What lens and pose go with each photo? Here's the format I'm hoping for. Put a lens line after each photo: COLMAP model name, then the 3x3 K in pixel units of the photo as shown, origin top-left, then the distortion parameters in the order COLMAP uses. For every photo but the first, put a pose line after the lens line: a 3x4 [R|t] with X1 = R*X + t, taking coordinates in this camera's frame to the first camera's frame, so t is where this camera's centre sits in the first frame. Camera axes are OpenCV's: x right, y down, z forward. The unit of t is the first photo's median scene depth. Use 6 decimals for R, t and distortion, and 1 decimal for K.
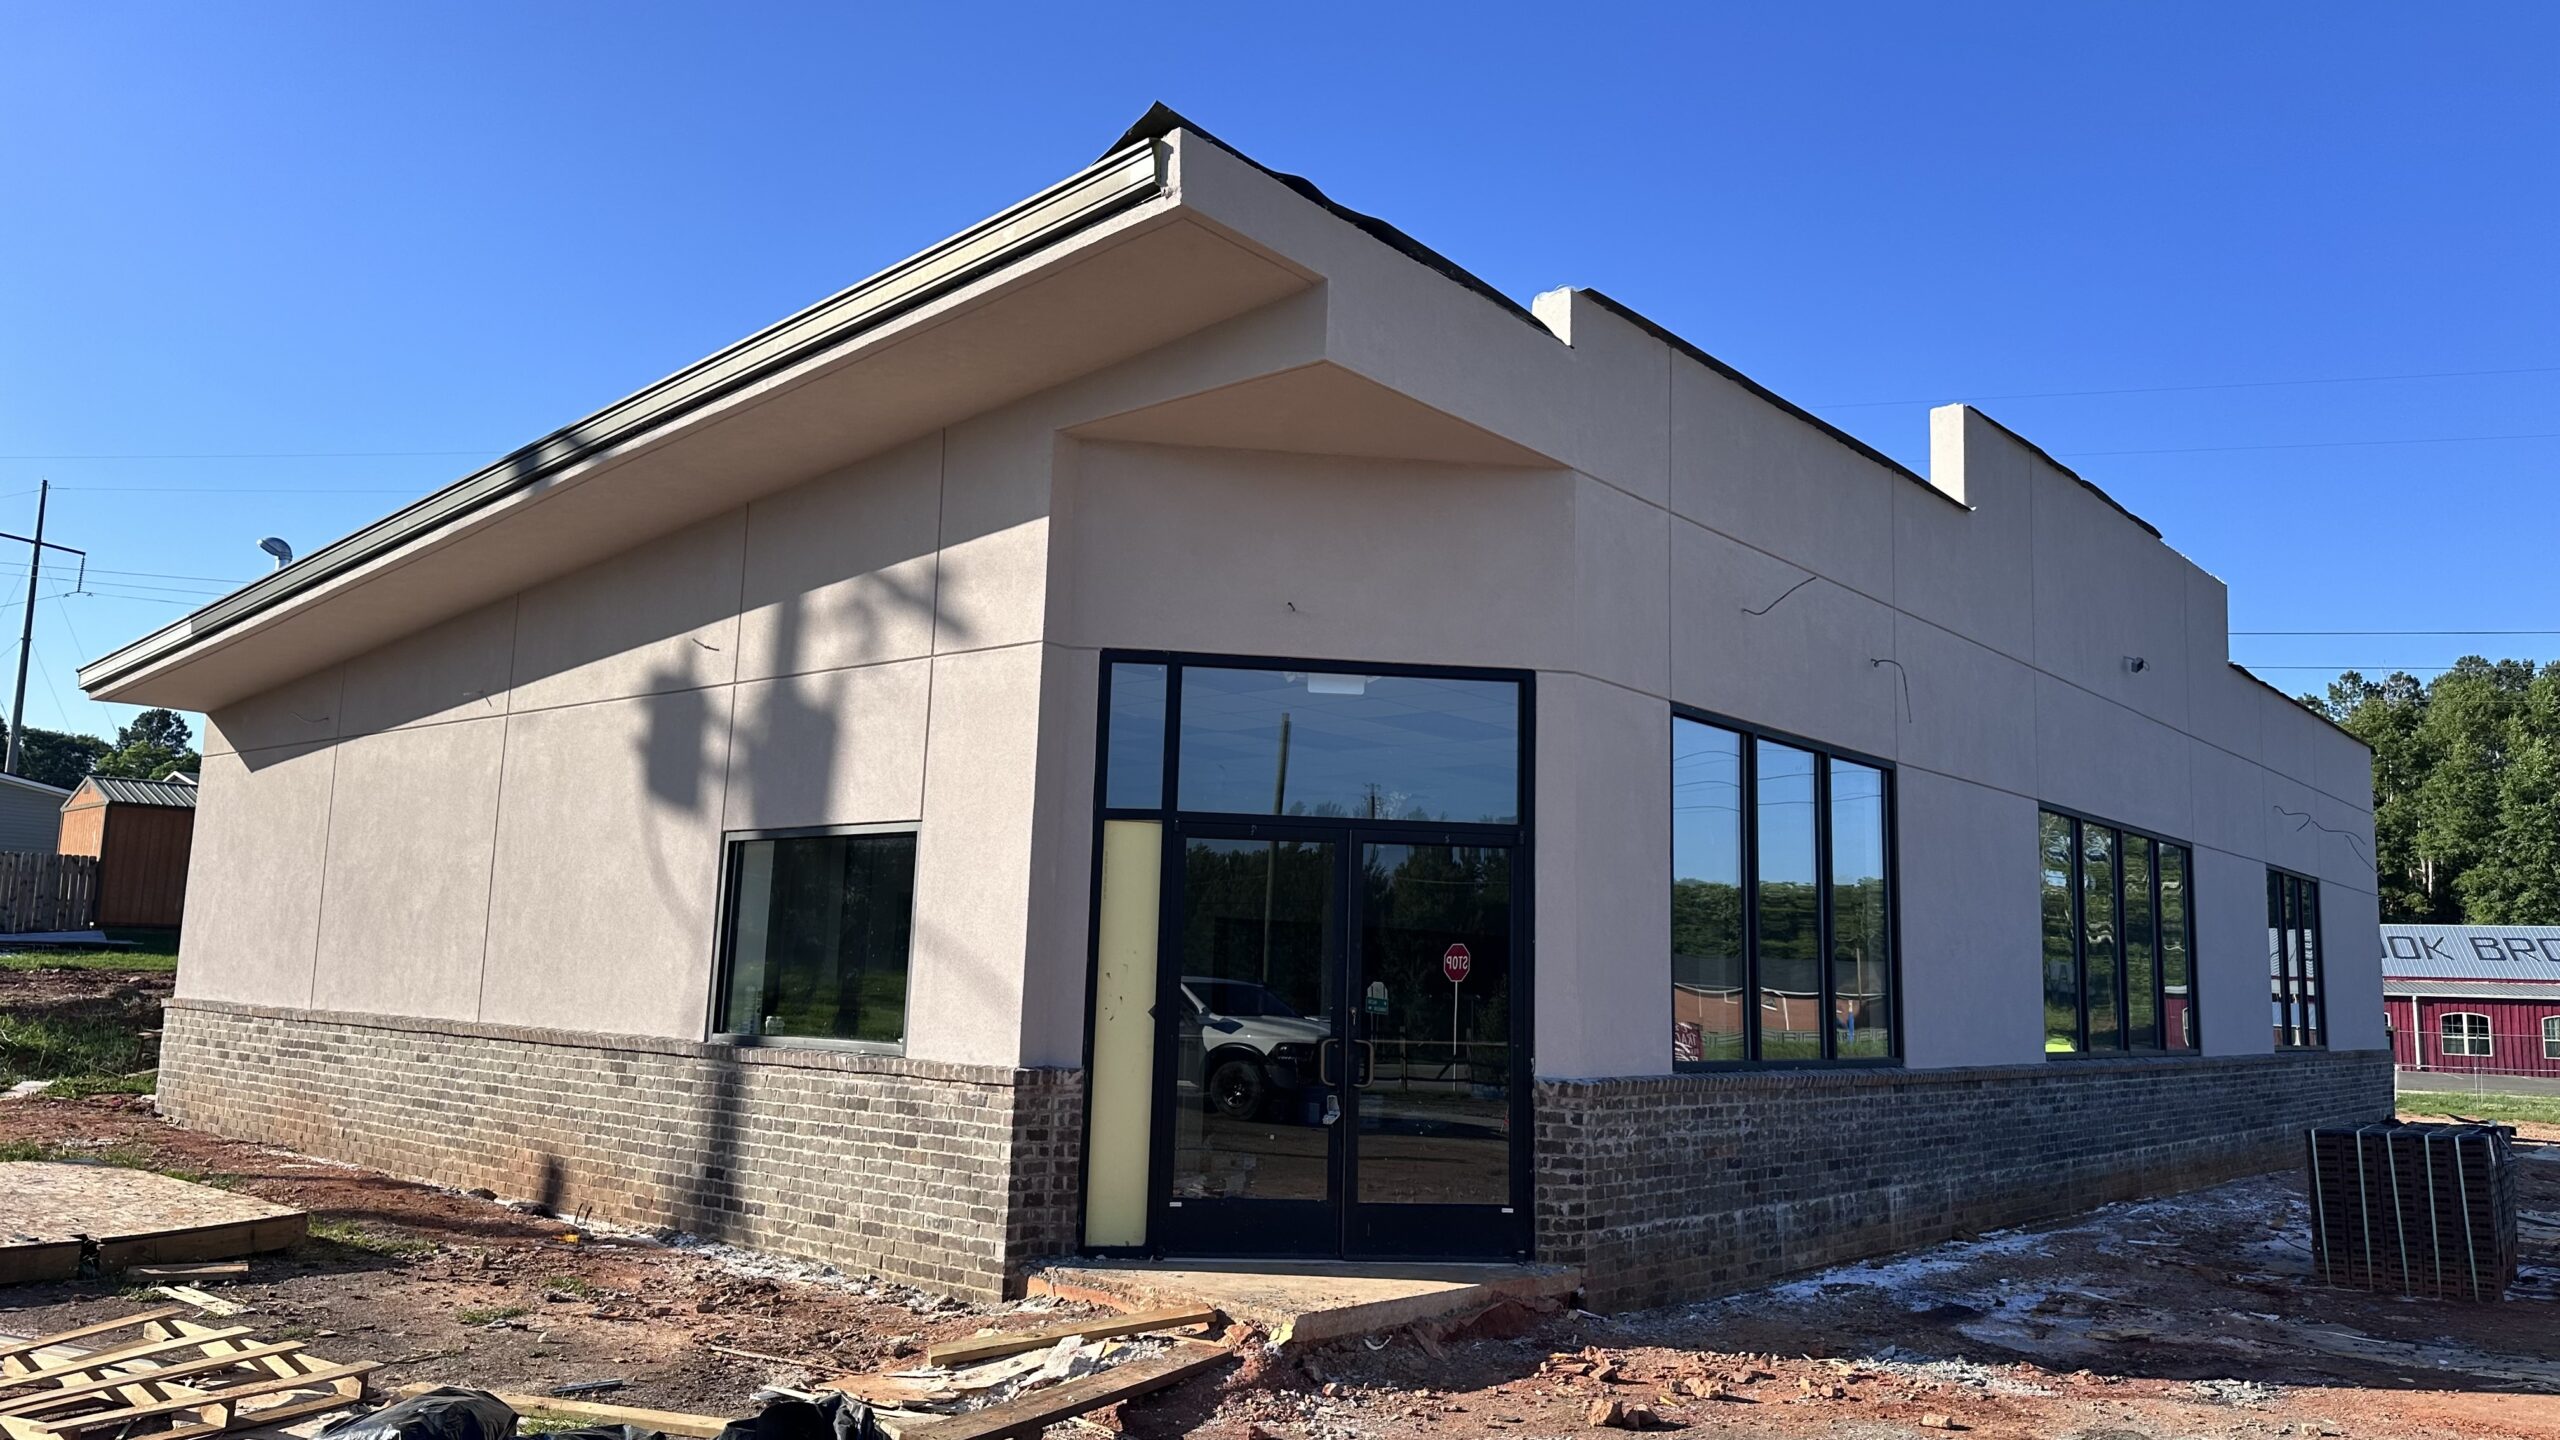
lens RADIAL K [[1787.2, 0, 1303.1], [0, 1787.2, 727.9], [0, 0, 1]] dist [0.240153, -0.434311]
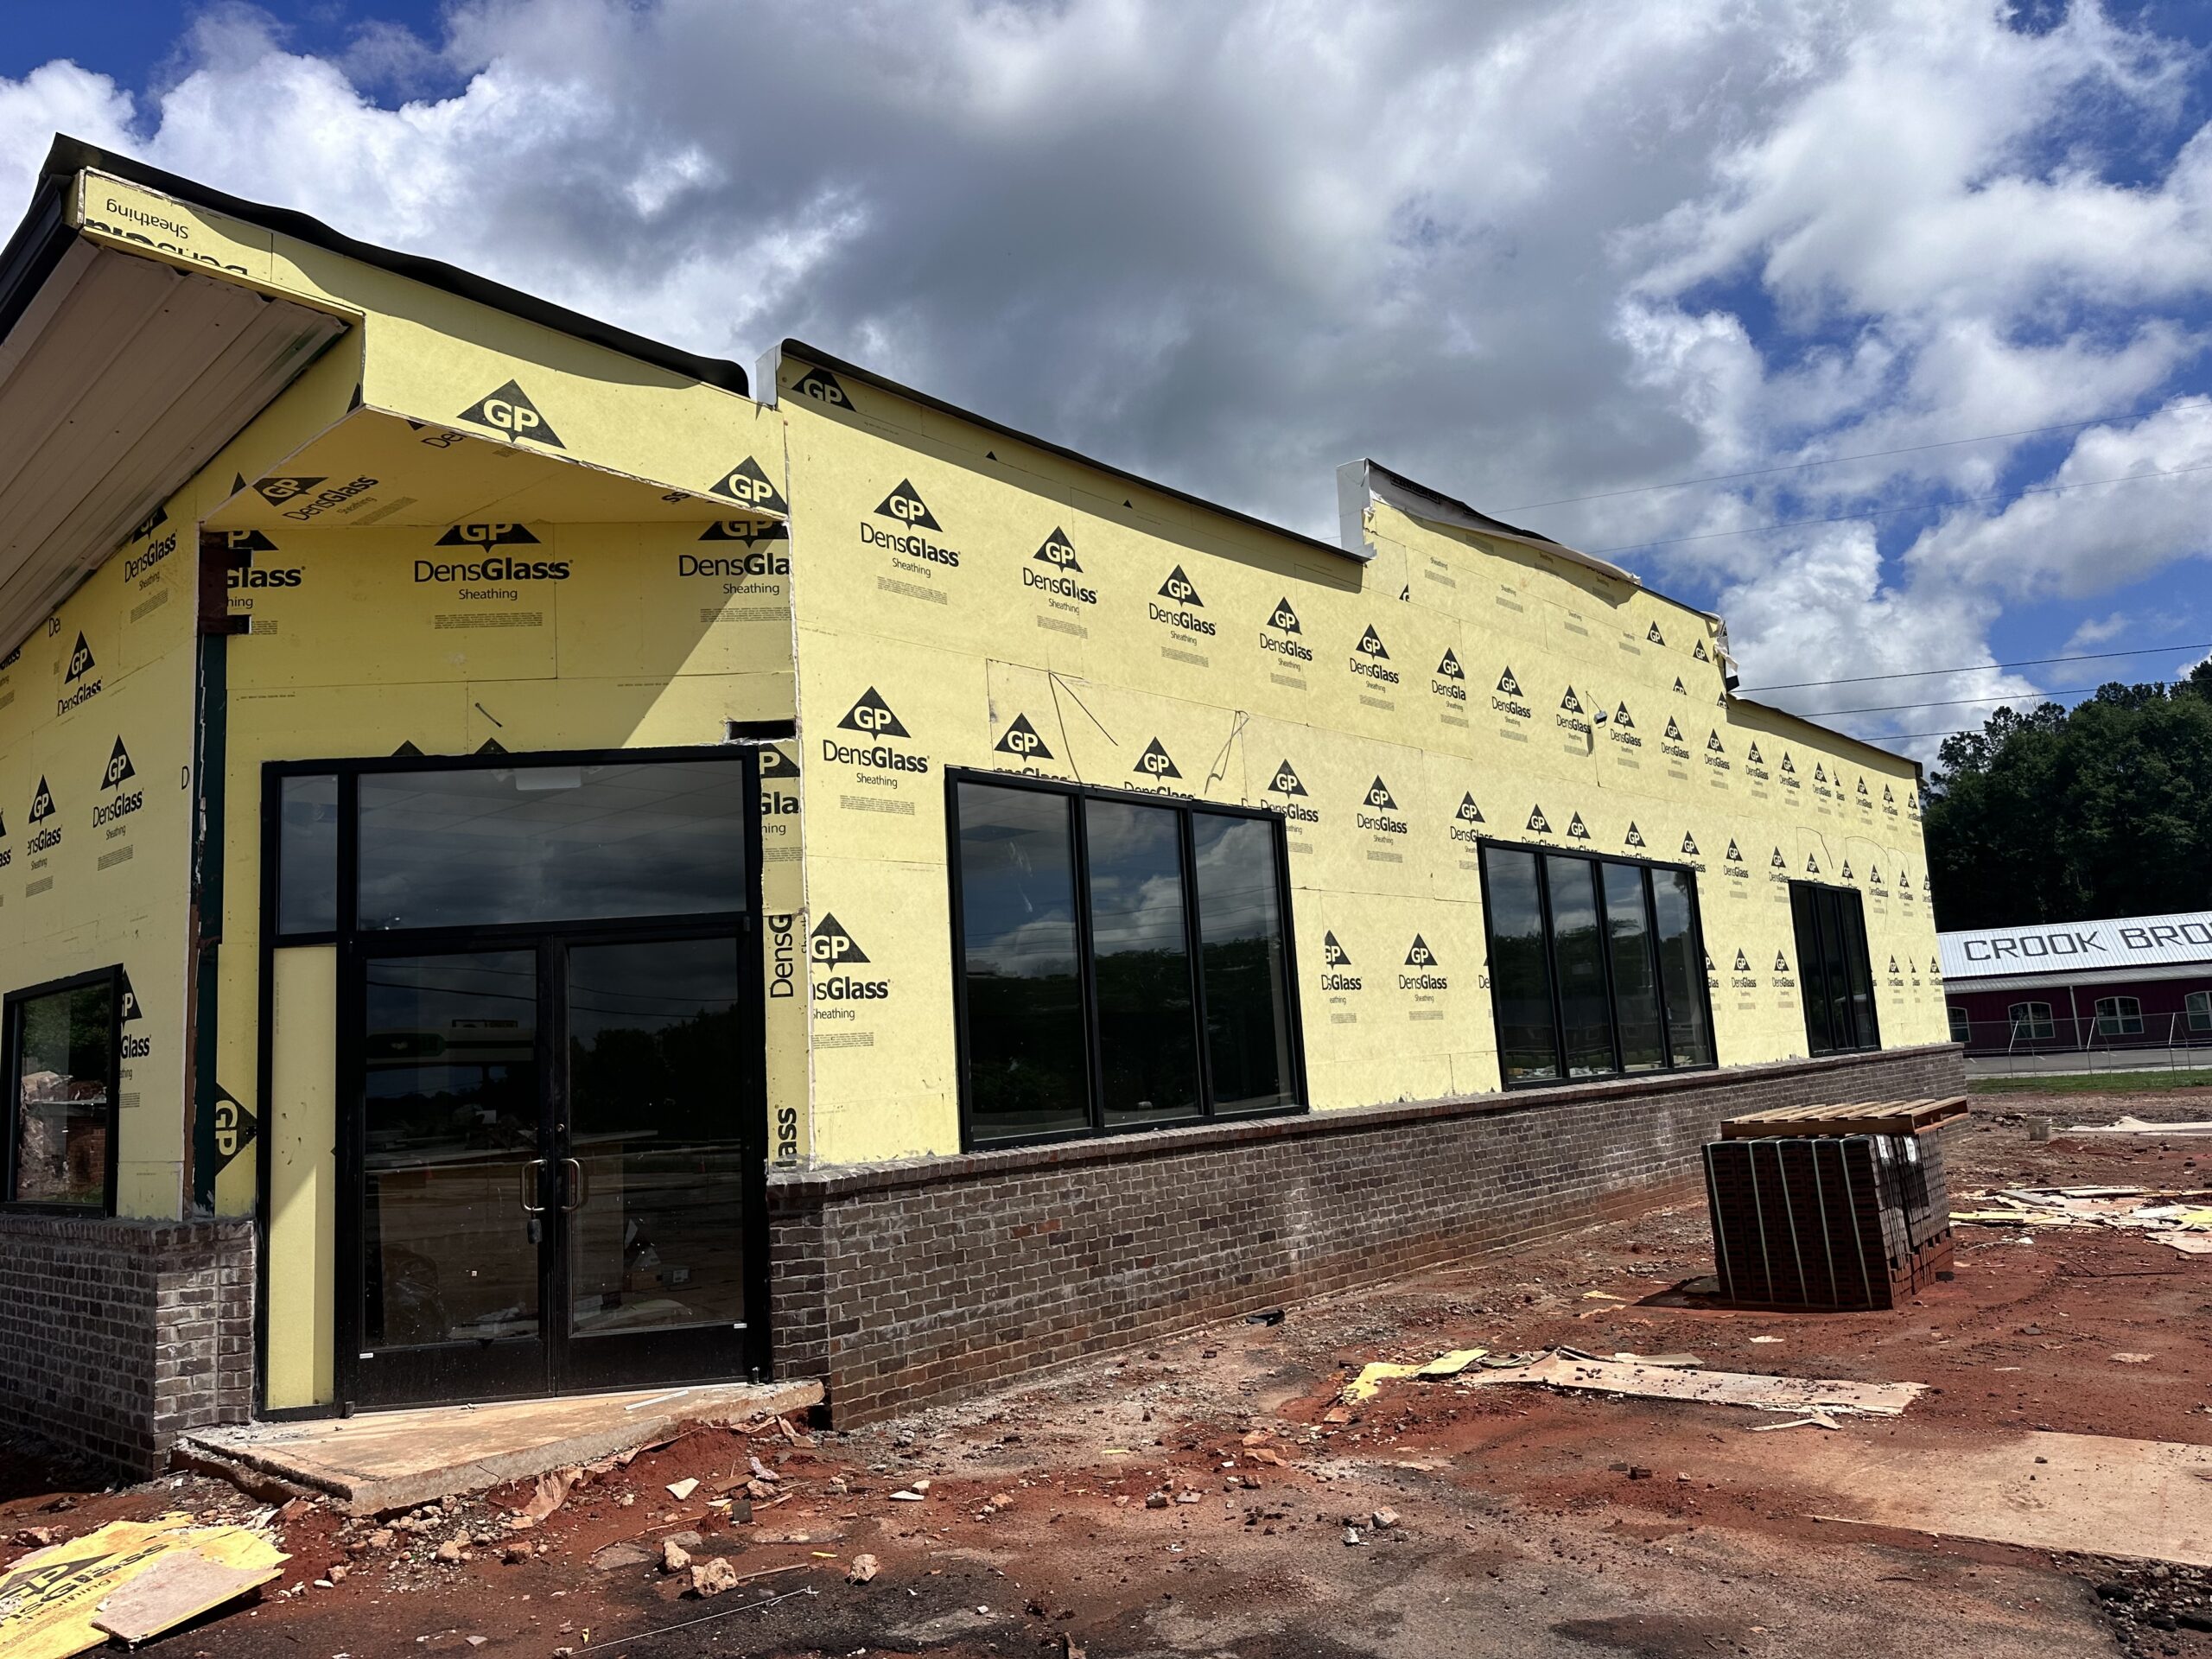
lens RADIAL K [[1527.2, 0, 1106.0], [0, 1527.2, 829.5], [0, 0, 1]] dist [0.195094, -0.341479]
pose [[0.995377, -0.093483, -0.022020, 0.296027], [0.093273, 0.995586, -0.010407, 0.034524], [0.022896, 0.008305, 0.999703, 0.182129]]
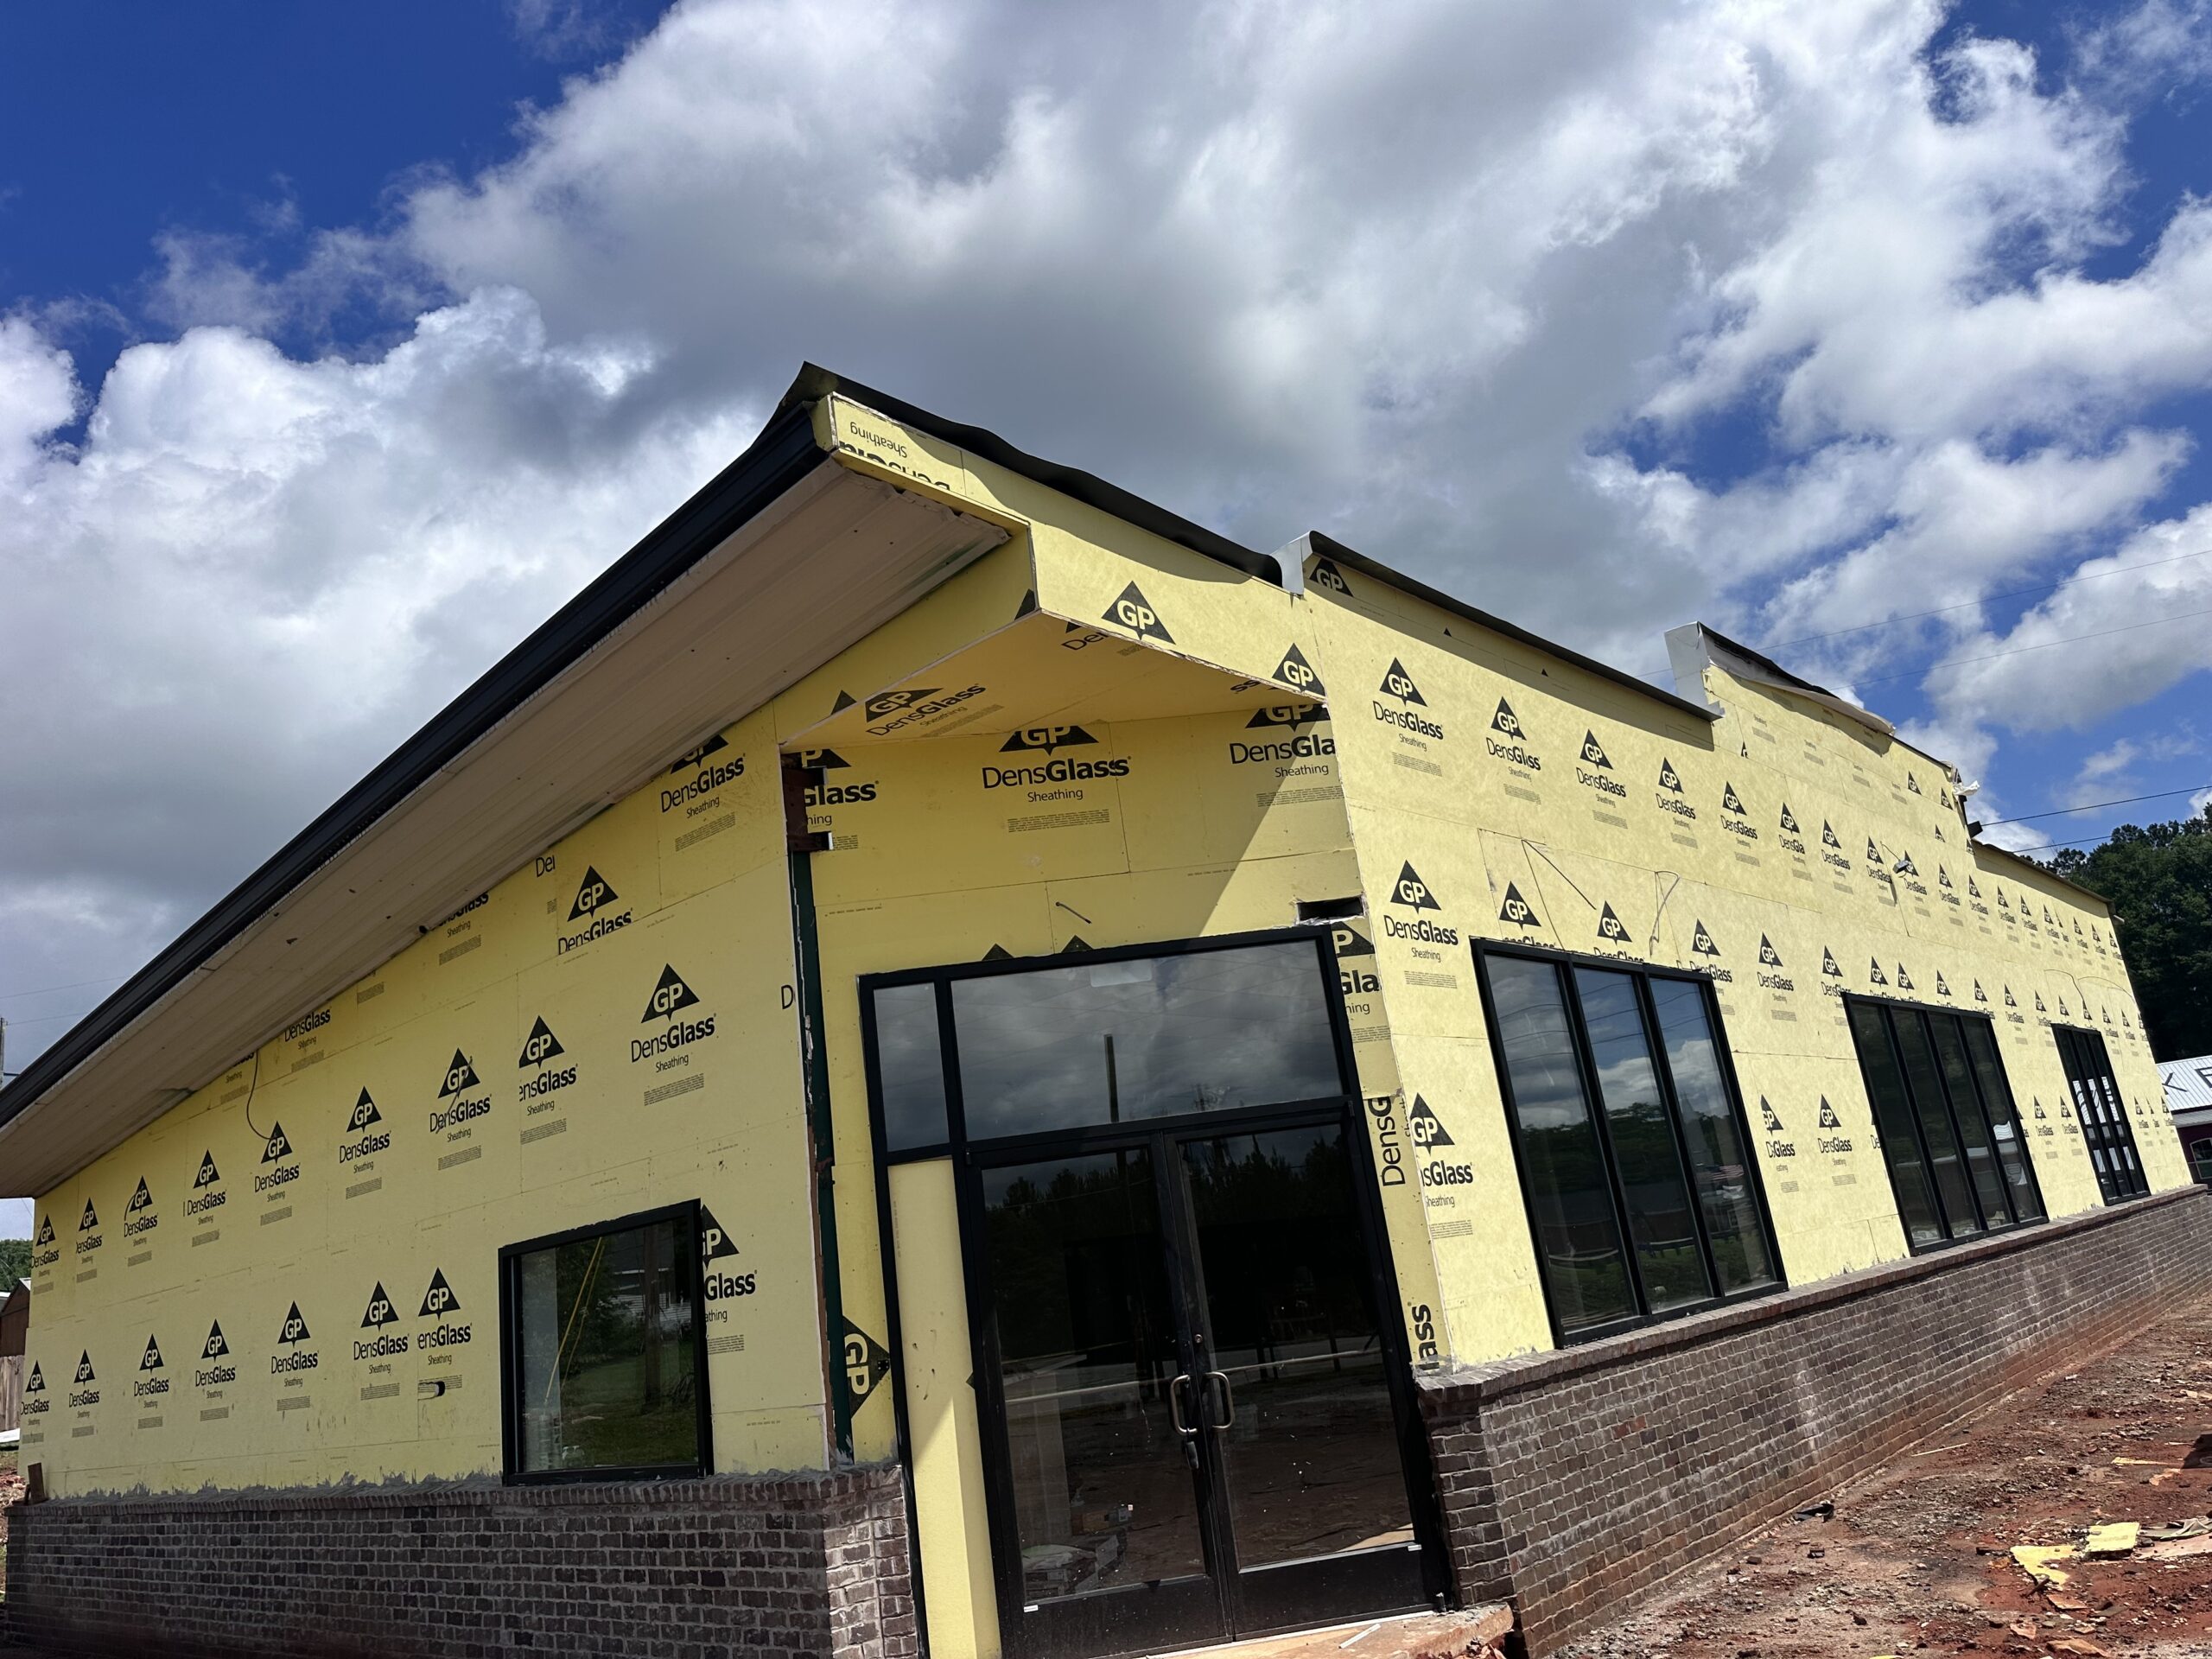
lens RADIAL K [[1525.7, 0, 1106.0], [0, 1525.7, 829.5], [0, 0, 1]] dist [0.110096, -0.120029]
pose [[0.986448, -0.164024, 0.004090, 0.018719], [0.162881, 0.975967, -0.144766, 0.014616], [0.019753, 0.143470, 0.989458, 0.193956]]
